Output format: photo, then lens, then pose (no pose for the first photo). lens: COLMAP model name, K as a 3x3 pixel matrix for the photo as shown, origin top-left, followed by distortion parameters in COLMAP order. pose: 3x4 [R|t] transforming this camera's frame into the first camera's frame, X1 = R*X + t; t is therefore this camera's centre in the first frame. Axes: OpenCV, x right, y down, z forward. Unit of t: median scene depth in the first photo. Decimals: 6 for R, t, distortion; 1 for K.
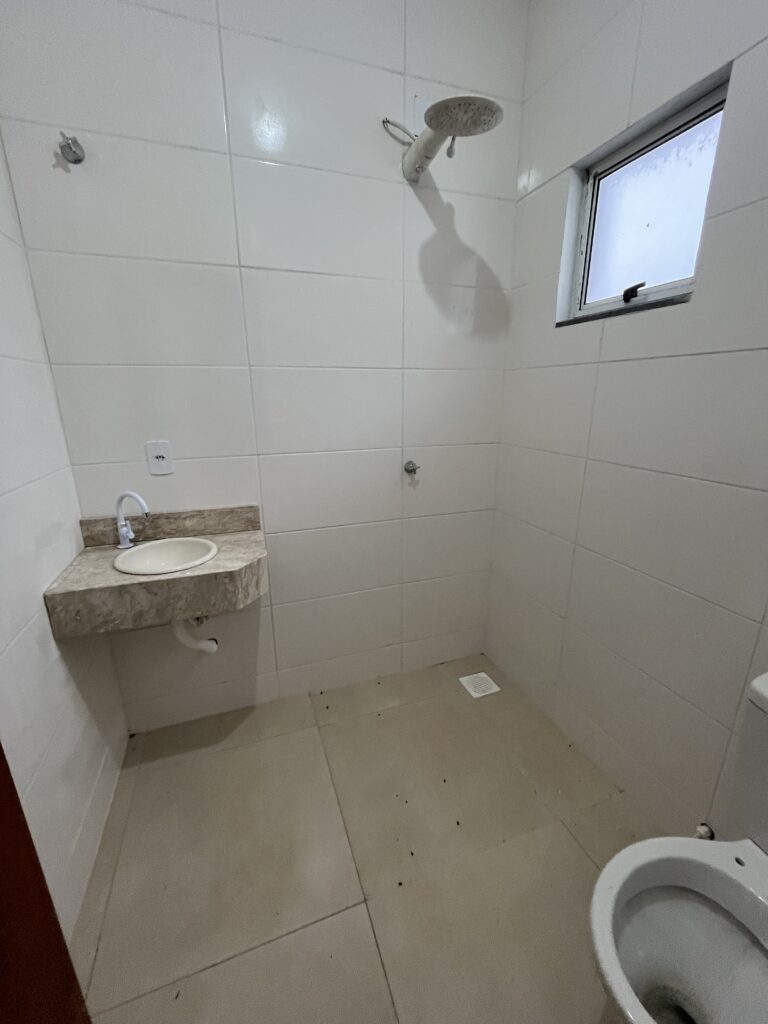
lens RADIAL K [[413.9, 0, 381.6], [0, 413.9, 512.5], [0, 0, 1]] dist [-0.001747, -0.001436]
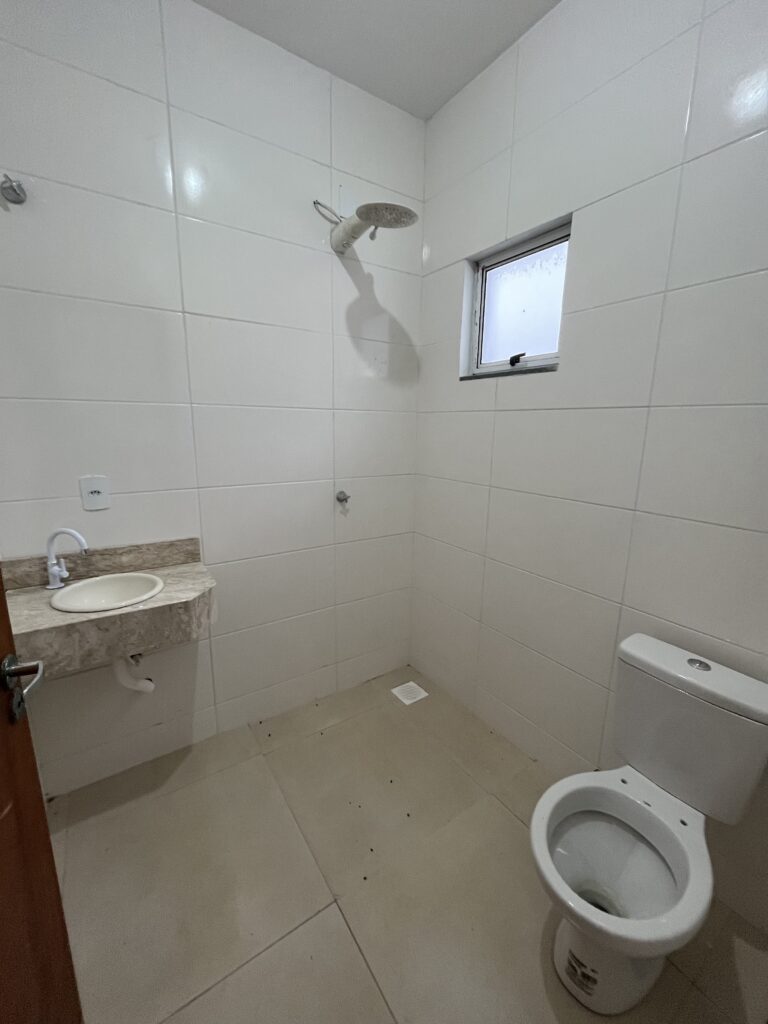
lens RADIAL K [[413.9, 0, 383.9], [0, 413.9, 513.2], [0, 0, 1]] dist [-0.001747, -0.001436]
pose [[0.968803, -0.032674, 0.245671, -0.117956], [0.049620, 0.996772, -0.063109, 0.011402], [-0.242816, 0.073331, 0.967297, -0.109592]]
